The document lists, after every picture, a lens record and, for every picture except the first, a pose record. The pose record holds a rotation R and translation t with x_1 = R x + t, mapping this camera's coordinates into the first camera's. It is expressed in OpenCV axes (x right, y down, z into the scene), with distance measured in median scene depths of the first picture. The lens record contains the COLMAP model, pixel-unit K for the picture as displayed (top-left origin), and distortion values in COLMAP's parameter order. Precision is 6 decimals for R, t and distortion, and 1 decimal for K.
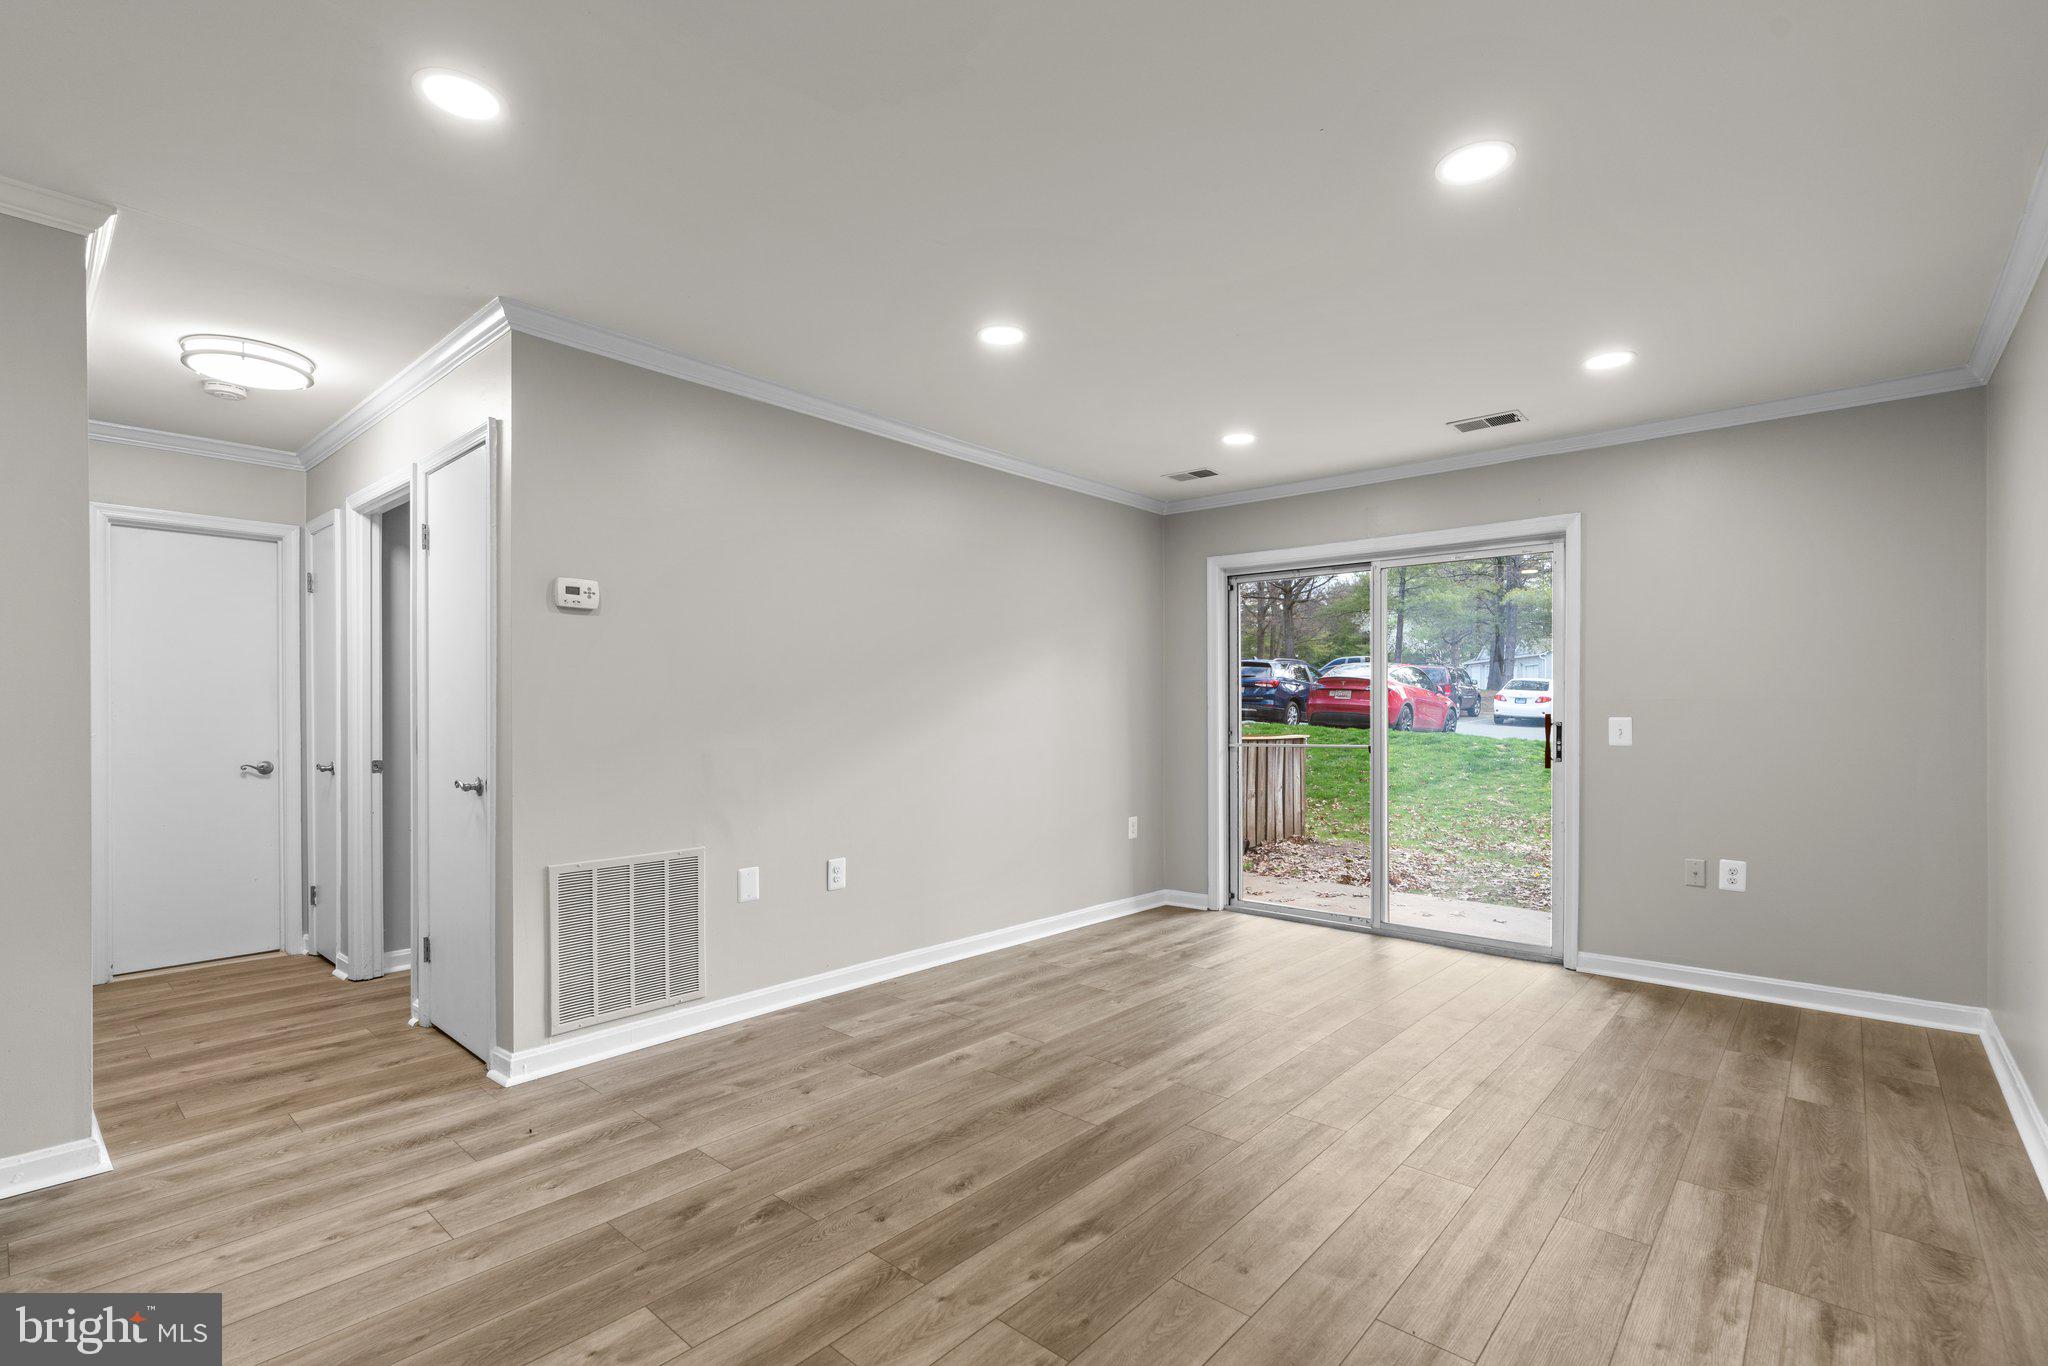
lens RADIAL K [[934.2, 0, 1034.2], [0, 934.2, 715.4], [0, 0, 1]] dist [-0.015891, 0.009183]
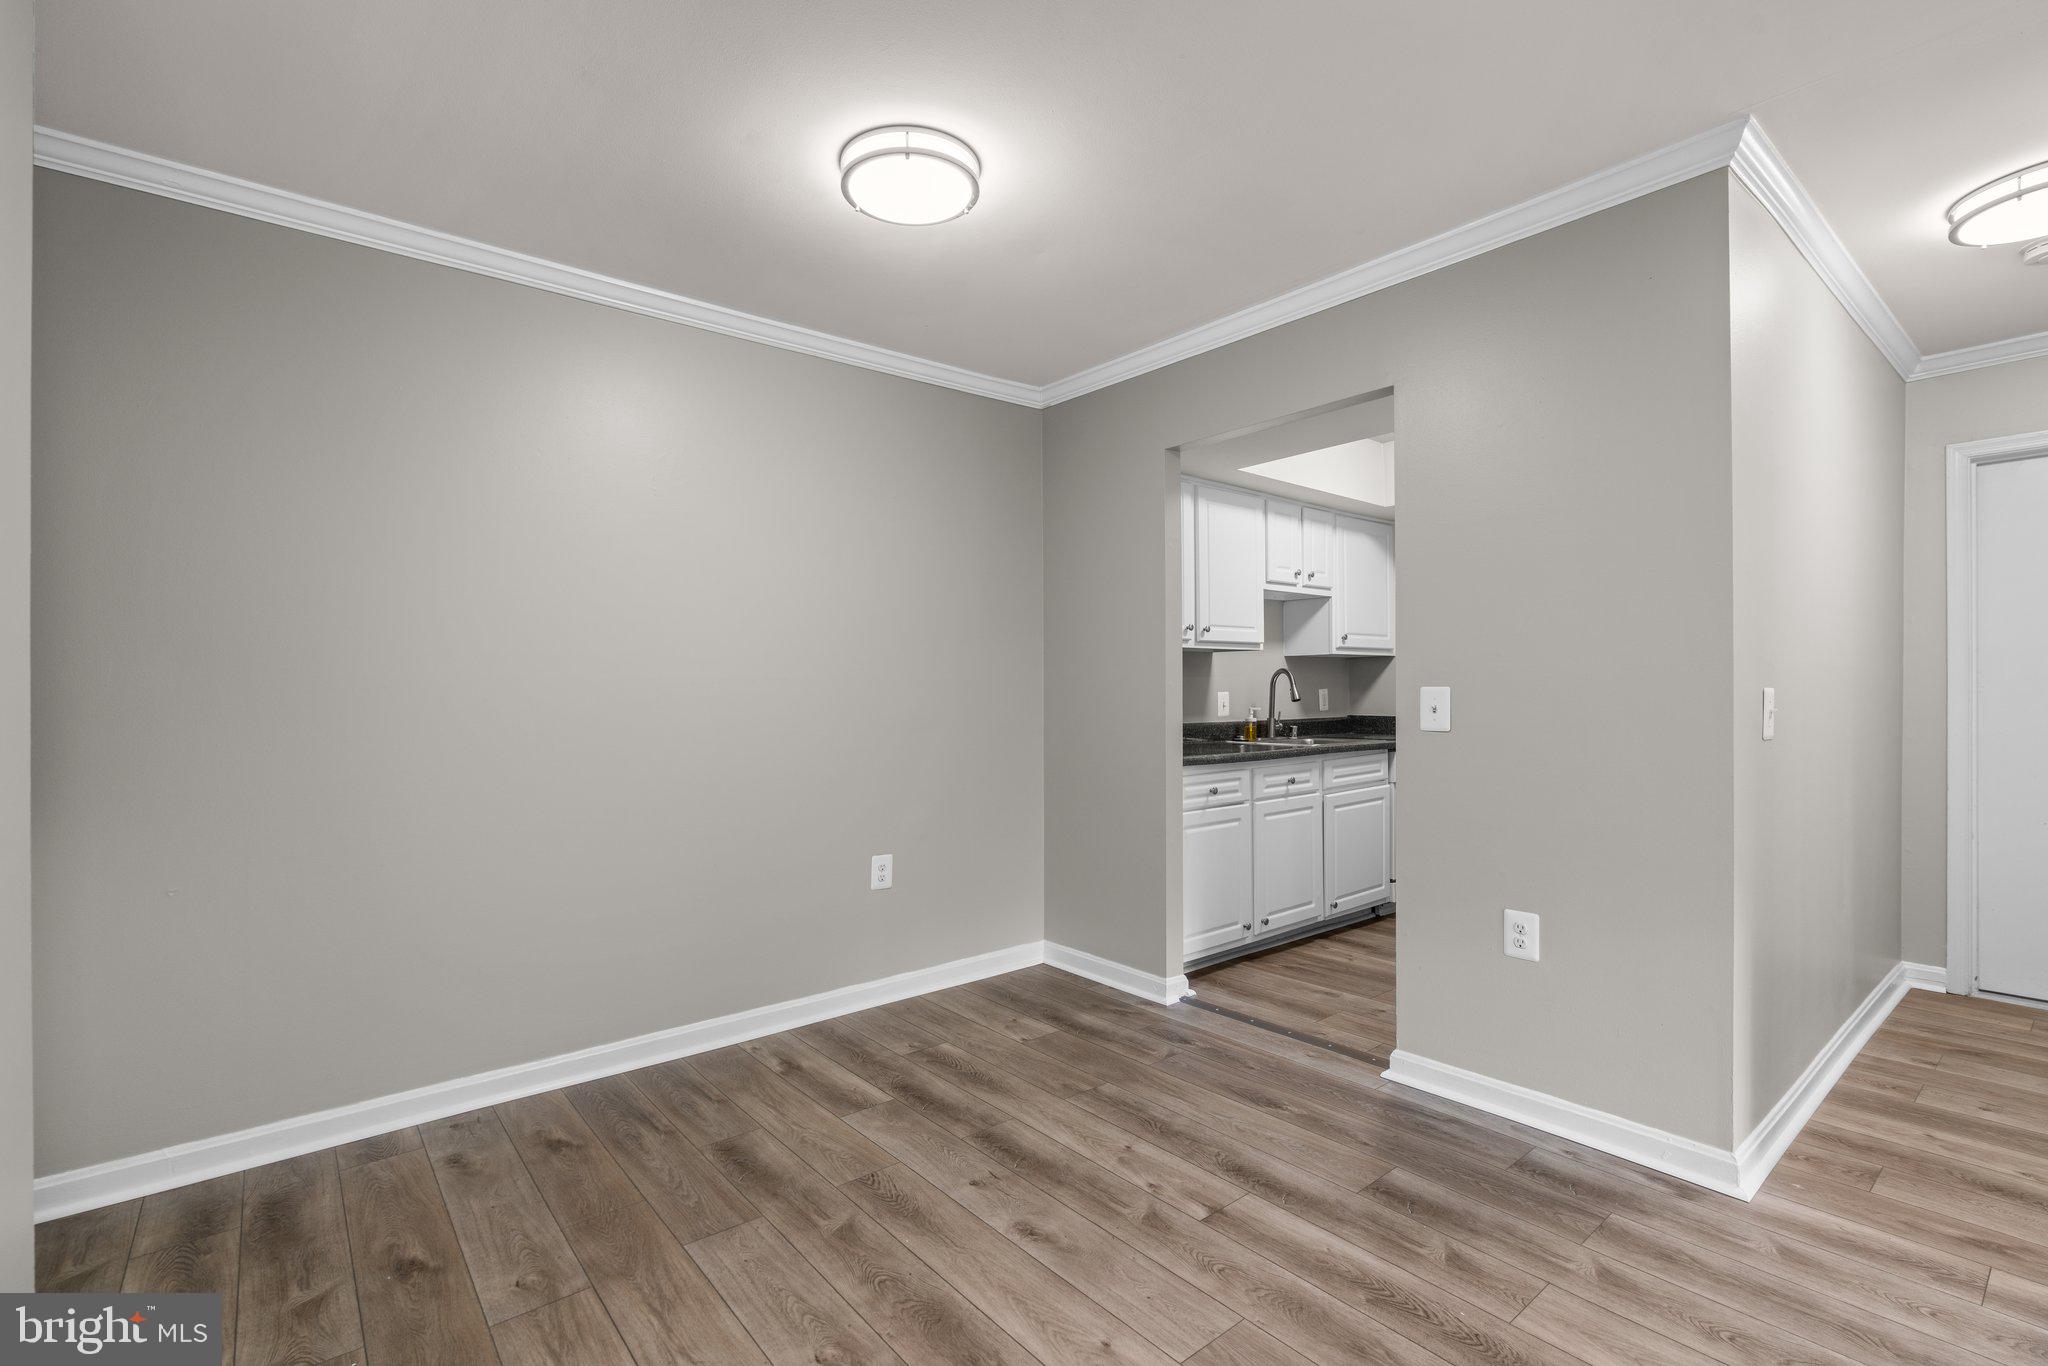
lens RADIAL K [[922.0, 0, 1023.5], [0, 922.0, 689.1], [0, 0, 1]] dist [-0.015681, 0.007956]
pose [[-0.162458, -0.000046, -0.986715, -0.012263], [0.002747, 0.999996, -0.000499, -0.001104], [0.986712, -0.002791, -0.162458, 0.310527]]
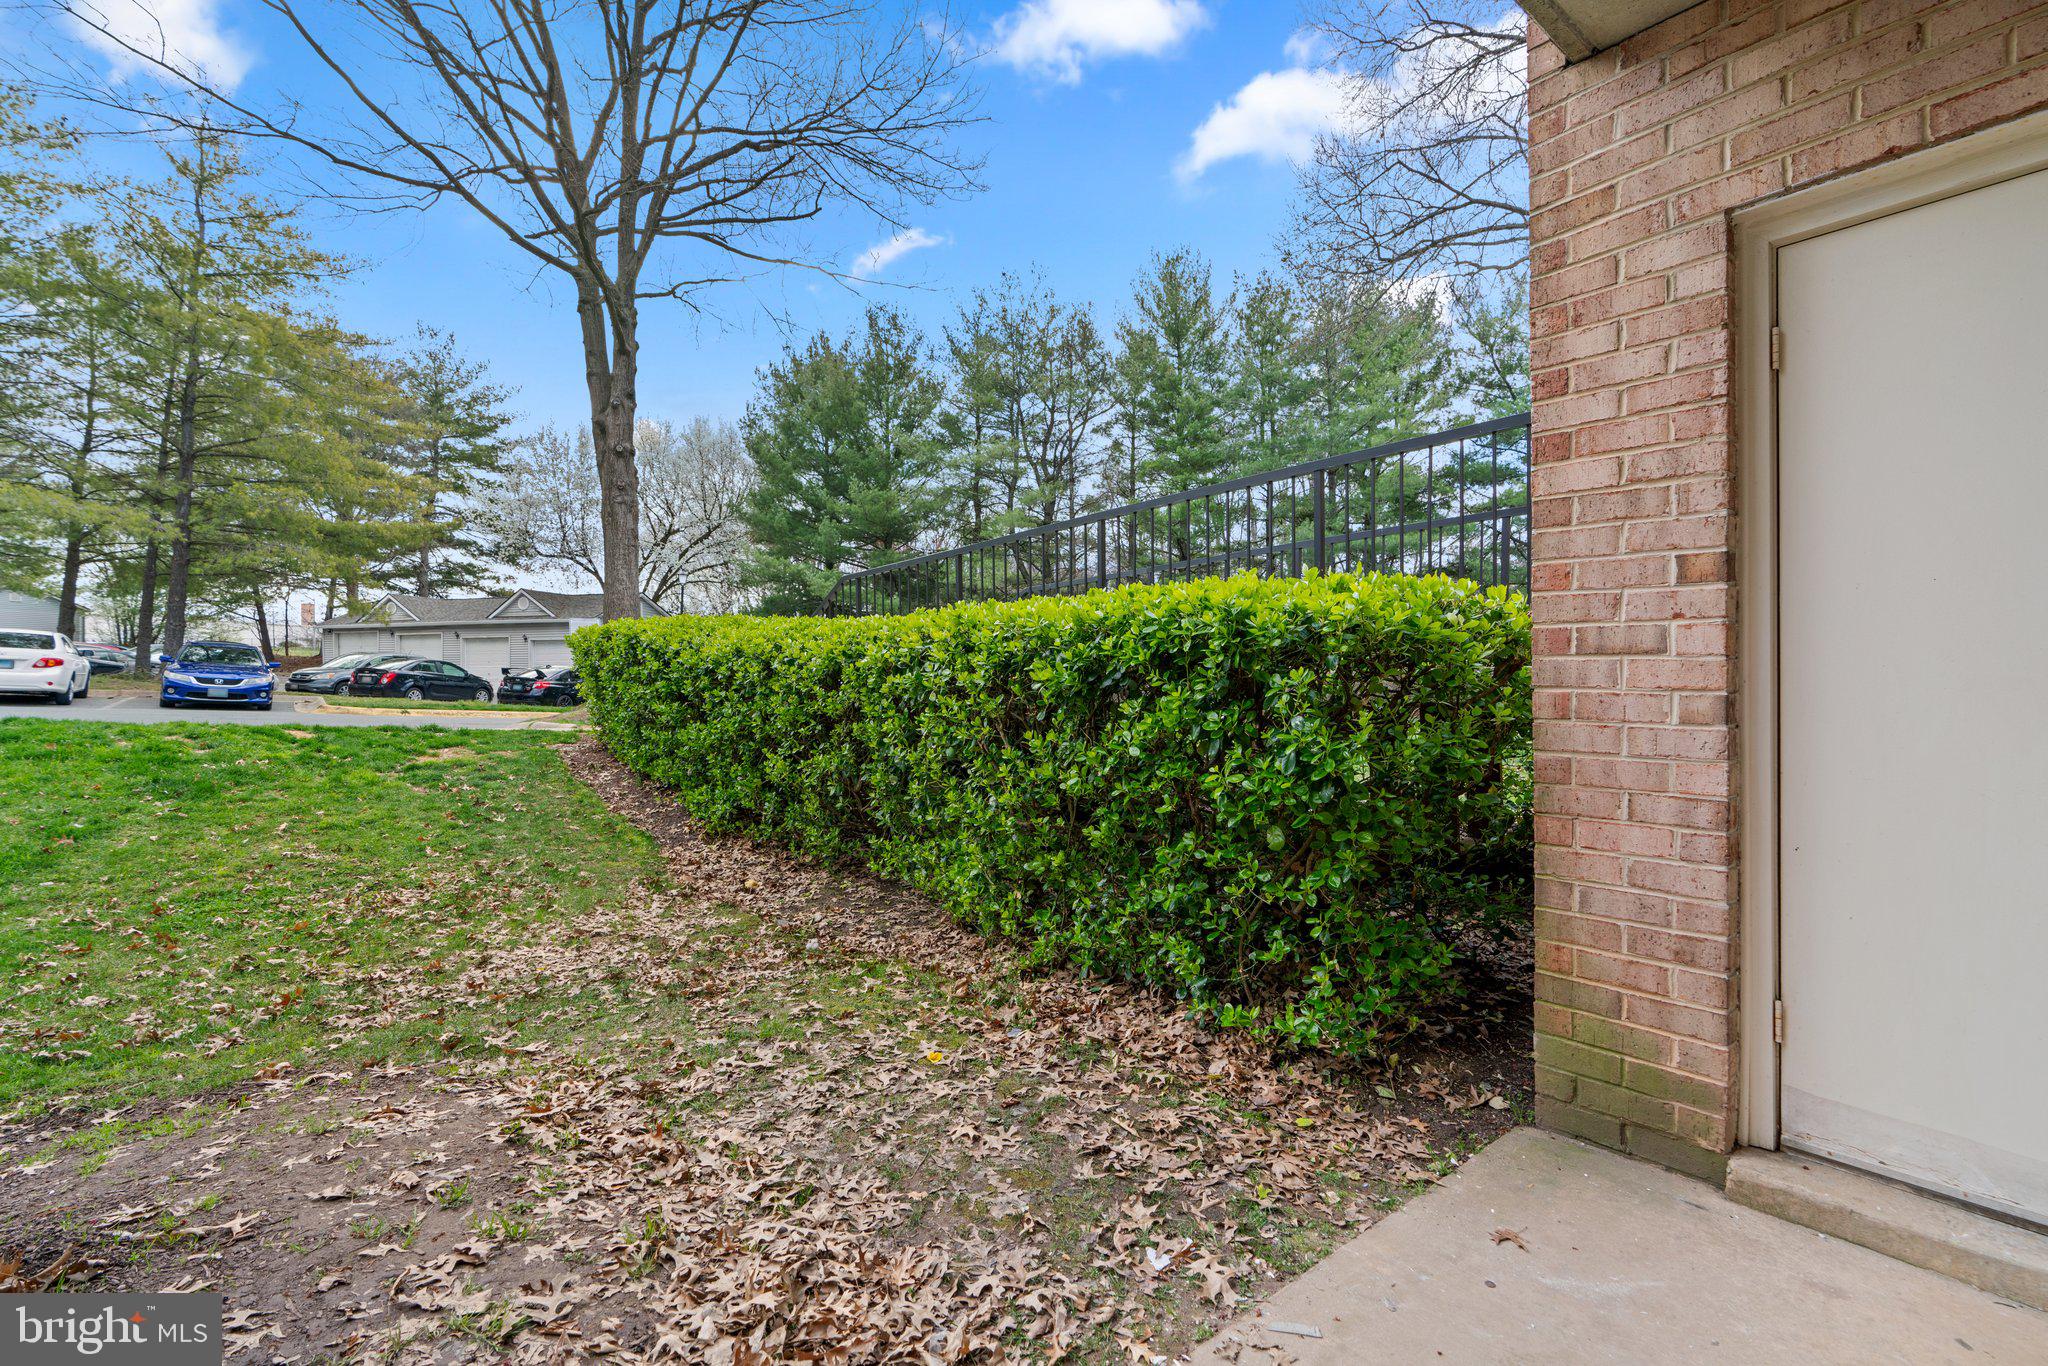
lens RADIAL K [[916.4, 0, 1022.3], [0, 916.4, 696.5], [0, 0, 1]] dist [-0.015396, 0.007190]
pose [[0.170512, -0.019915, 0.985154, 0.345354], [0.012029, 0.999763, 0.018128, 0.024745], [-0.985282, 0.008759, 0.170712, 1.855235]]
